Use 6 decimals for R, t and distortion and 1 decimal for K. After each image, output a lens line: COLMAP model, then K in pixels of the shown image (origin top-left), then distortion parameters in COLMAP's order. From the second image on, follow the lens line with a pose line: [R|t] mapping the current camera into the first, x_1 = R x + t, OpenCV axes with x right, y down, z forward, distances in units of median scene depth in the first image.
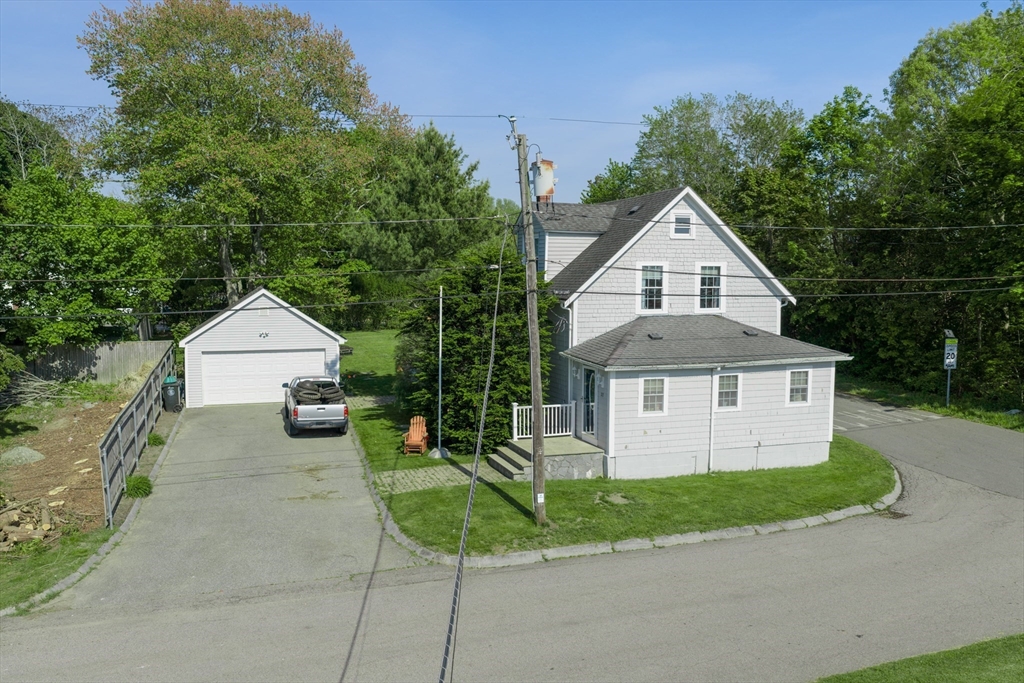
lens RADIAL K [[855.9, 0, 515.4], [0, 855.9, 343.6], [0, 0, 1]] dist [0.008360, -0.016612]
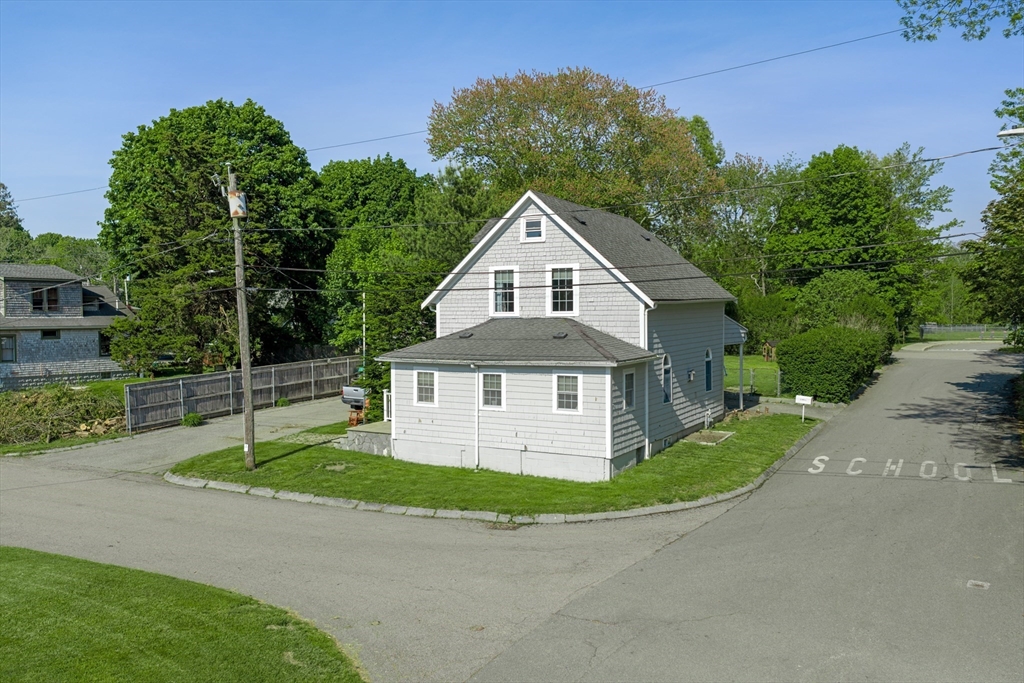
lens RADIAL K [[855.9, 0, 507.6], [0, 855.9, 343.4], [0, 0, 1]] dist [0.008360, -0.016612]
pose [[0.643406, 0.020045, -0.765263, 0.984914], [-0.057892, 0.998069, -0.022530, 0.021667], [0.763333, 0.058798, 0.643324, 0.349312]]
